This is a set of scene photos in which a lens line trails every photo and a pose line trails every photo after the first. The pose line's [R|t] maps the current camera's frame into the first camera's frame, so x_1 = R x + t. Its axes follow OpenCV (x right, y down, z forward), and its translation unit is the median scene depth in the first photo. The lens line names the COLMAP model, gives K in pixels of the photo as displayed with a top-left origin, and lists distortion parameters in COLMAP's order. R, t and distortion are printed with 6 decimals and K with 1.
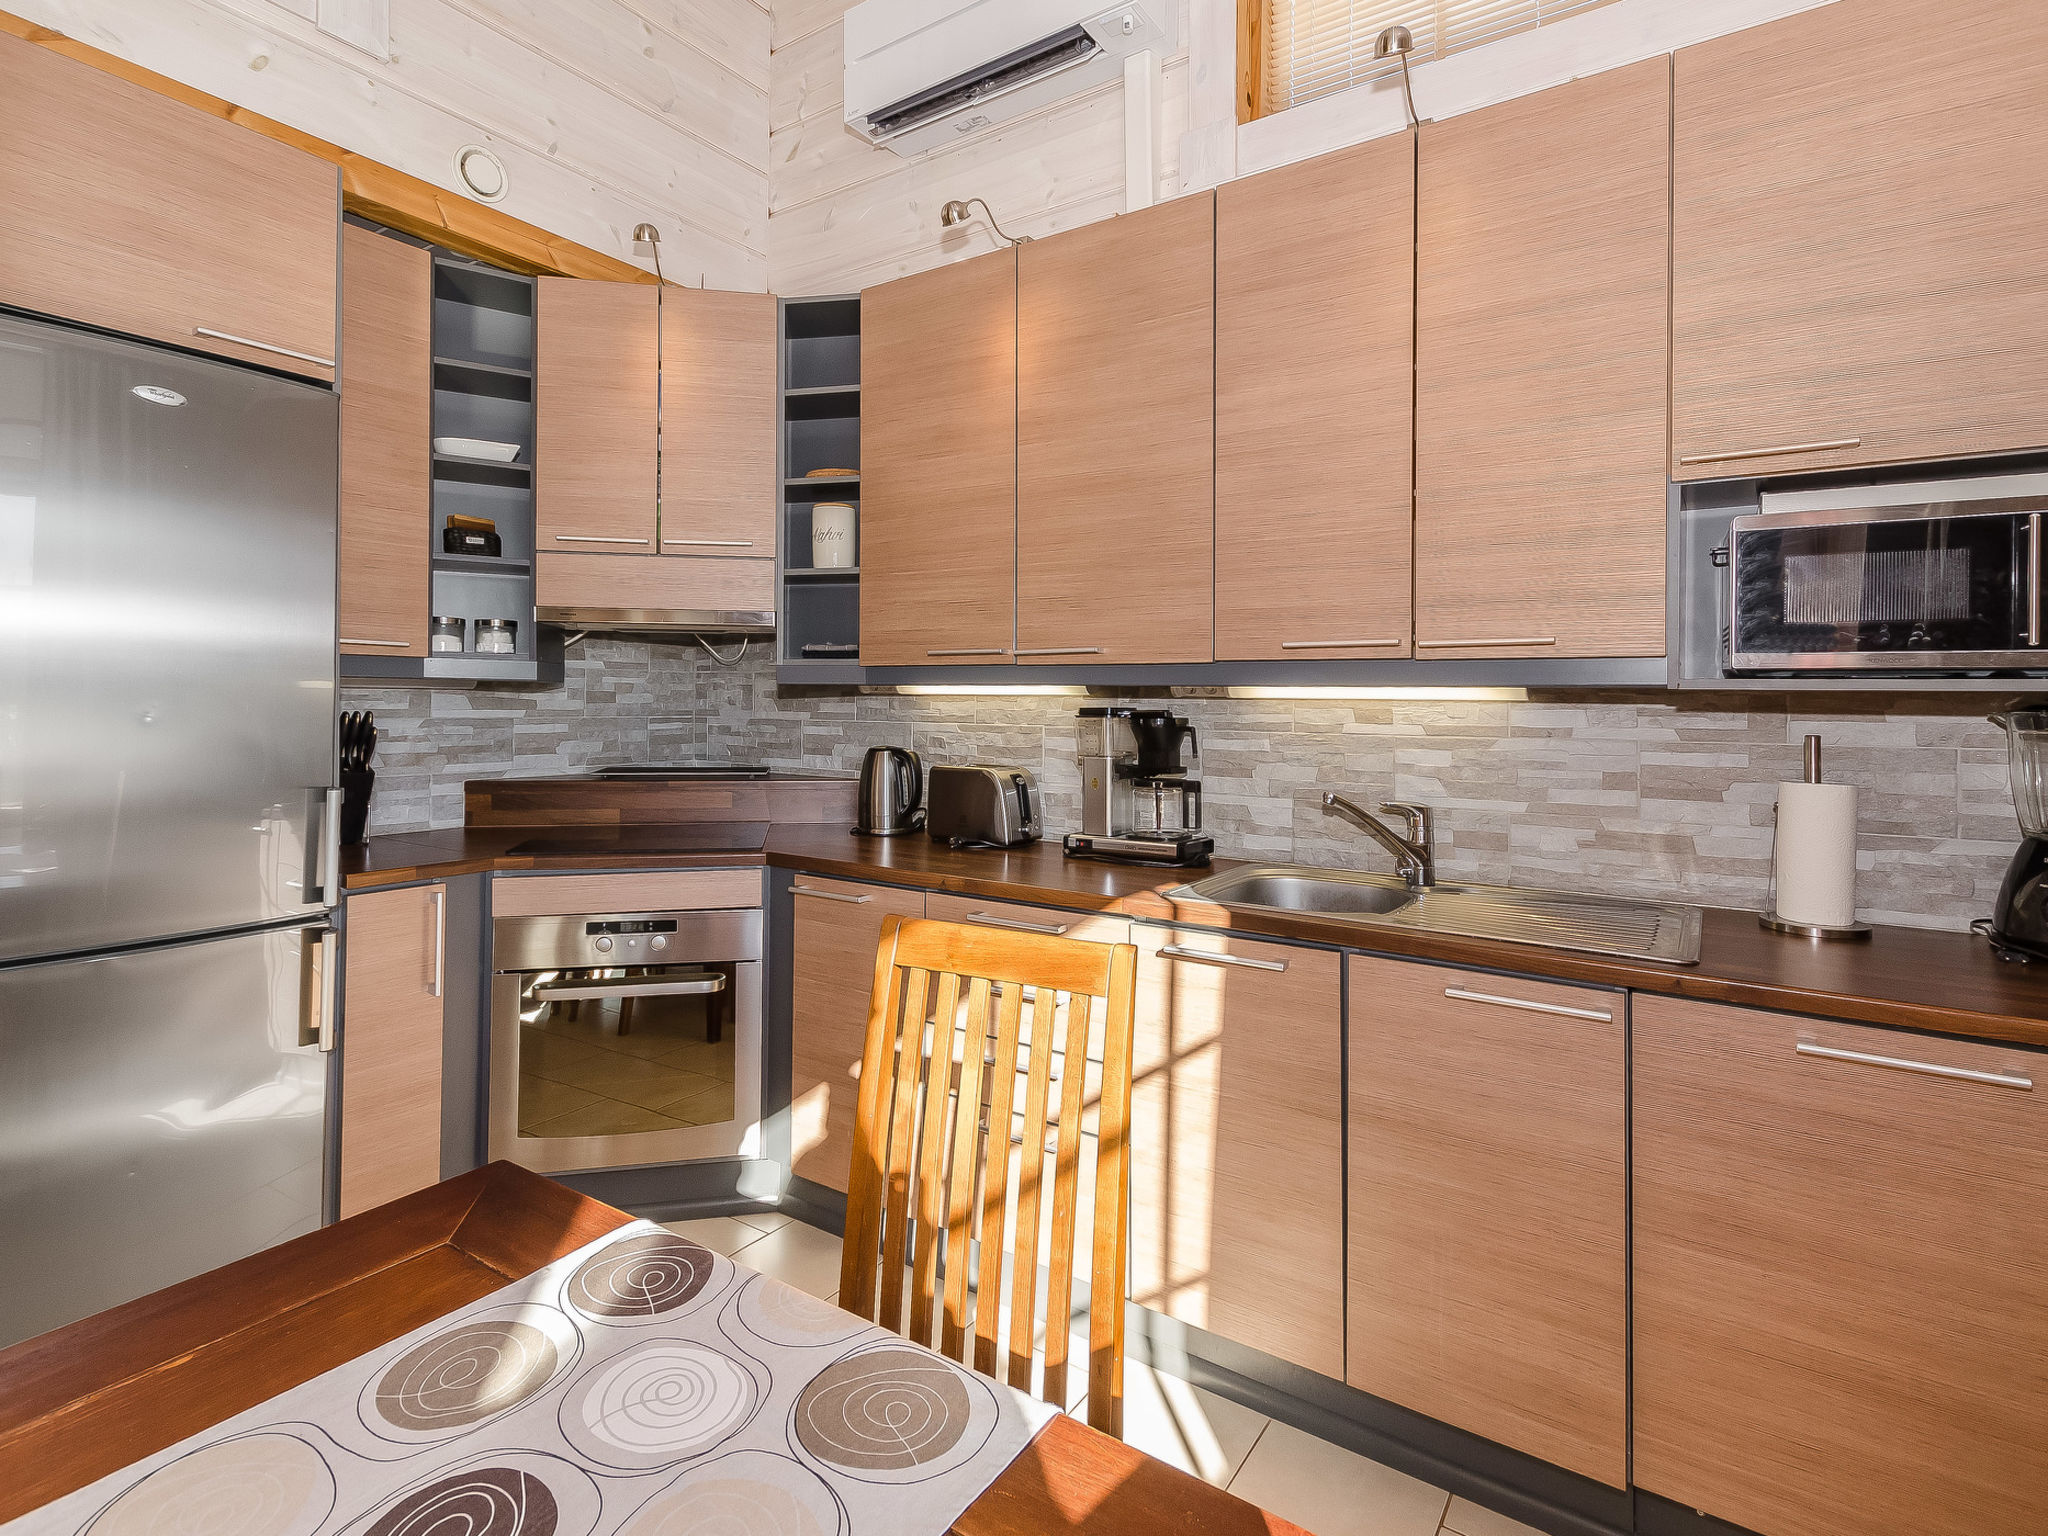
lens RADIAL K [[1013.7, 0, 1027.8], [0, 1013.7, 702.3], [0, 0, 1]] dist [0.003223, 0.000044]
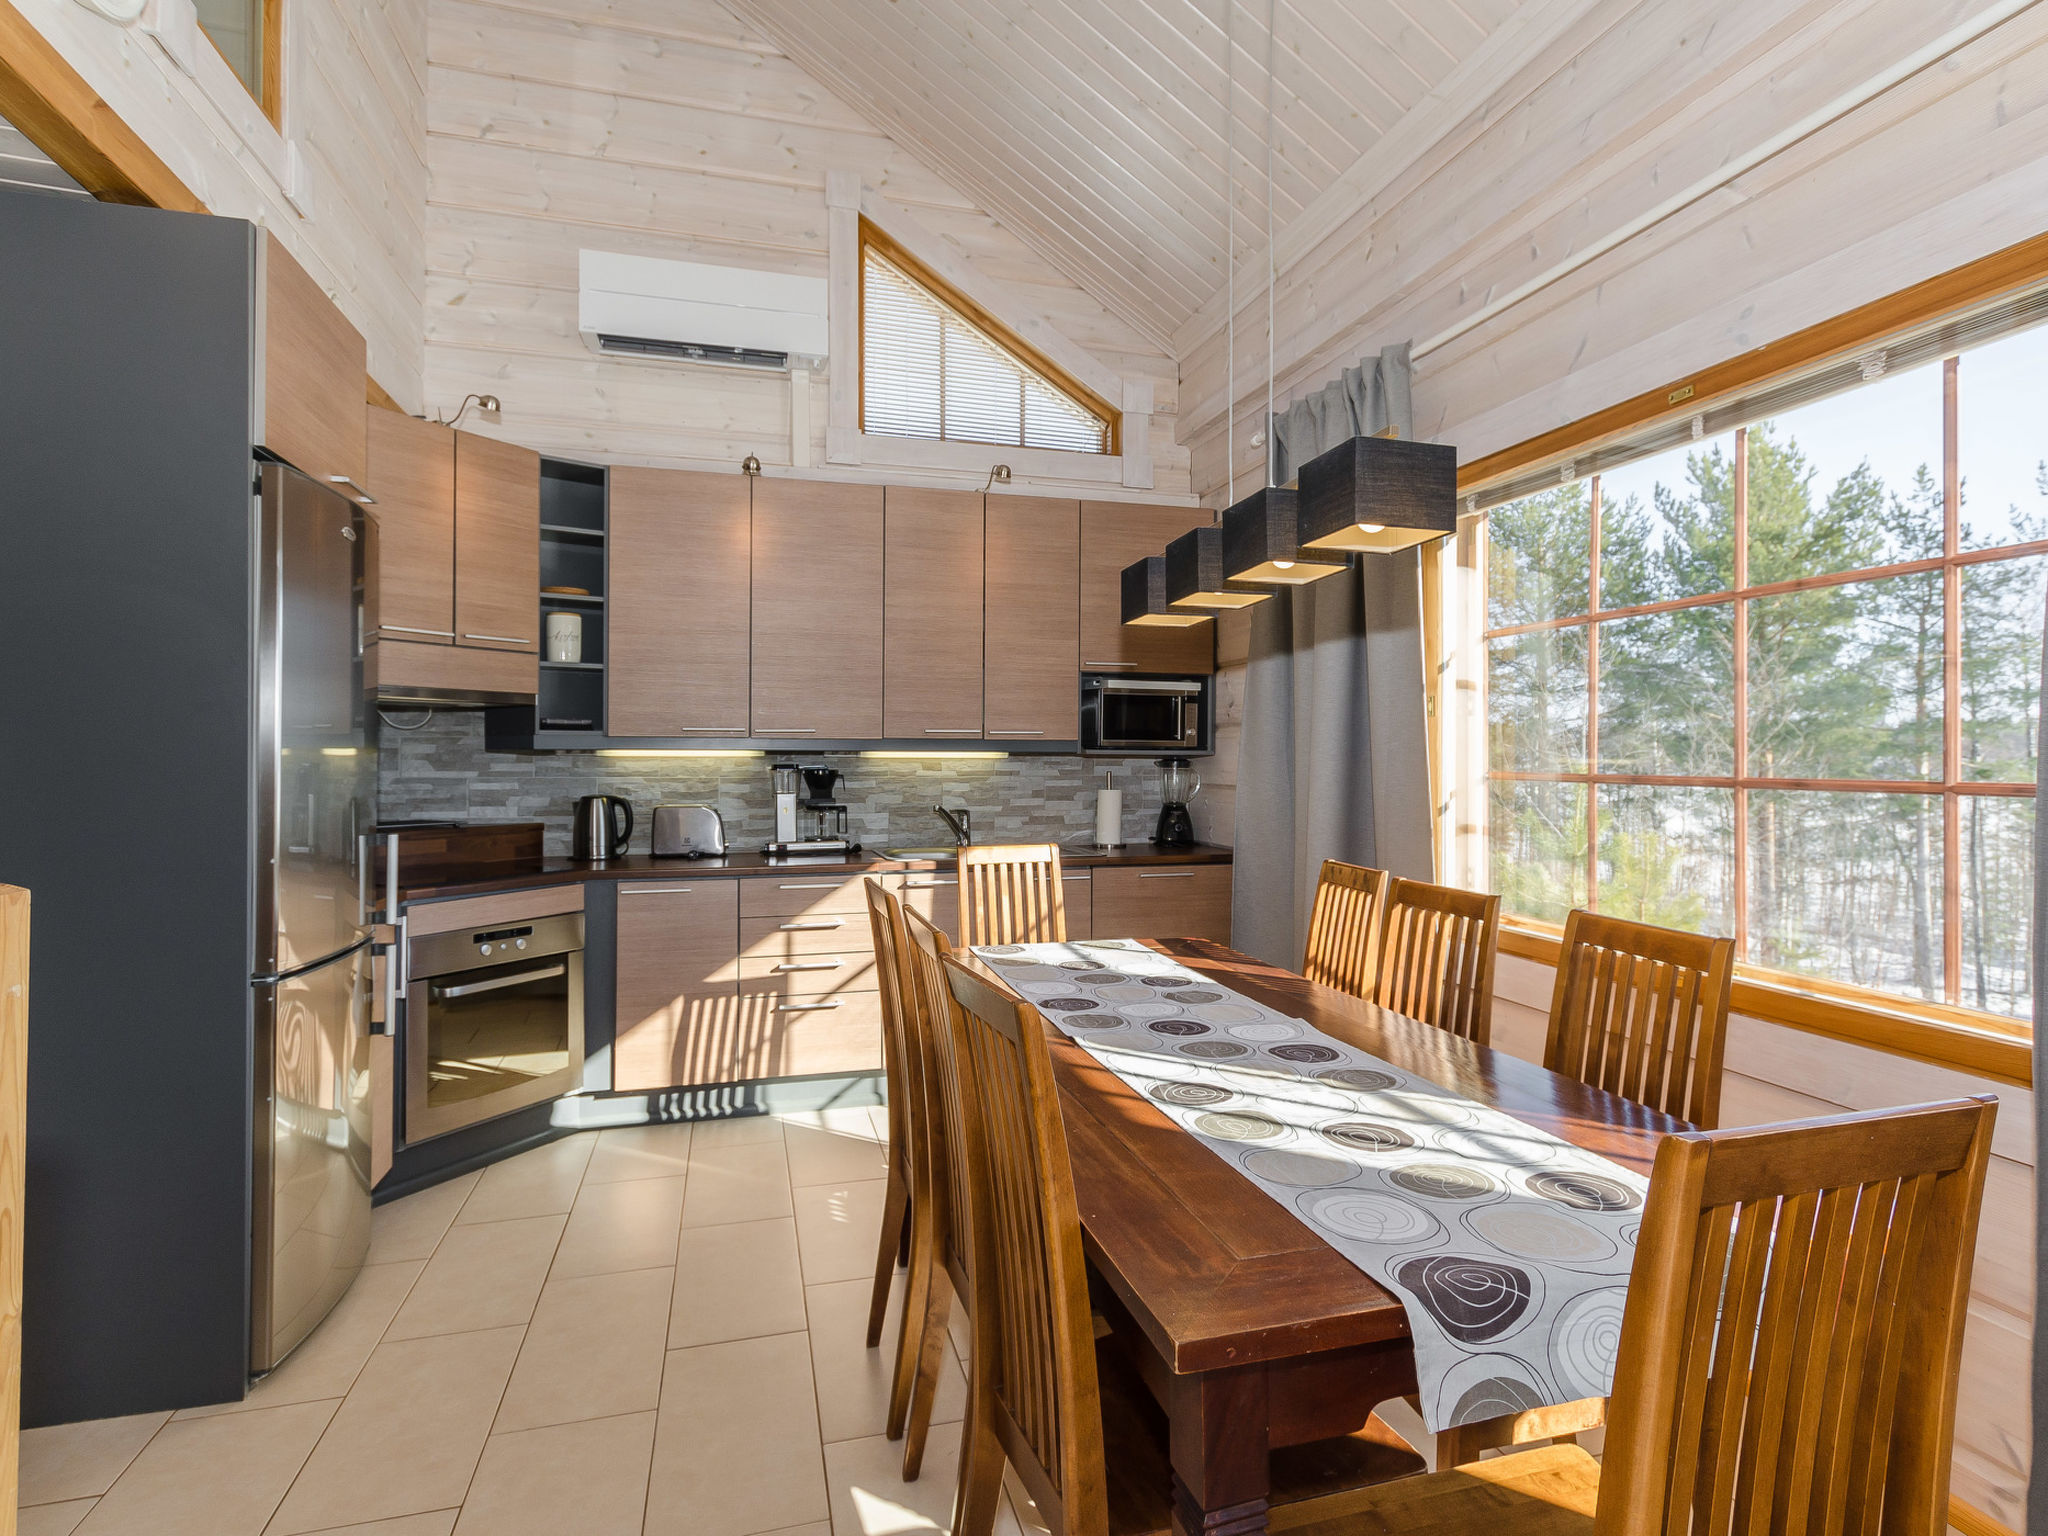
lens RADIAL K [[1041.3, 0, 1024.0], [0, 1041.3, 768.0], [0, 0, 1]] dist [-0.006479, 0.000135]
pose [[0.652093, -0.014575, 0.757999, -0.990301], [0.006101, 0.999884, 0.013978, -0.010011], [-0.758115, -0.004490, 0.652106, -0.402986]]
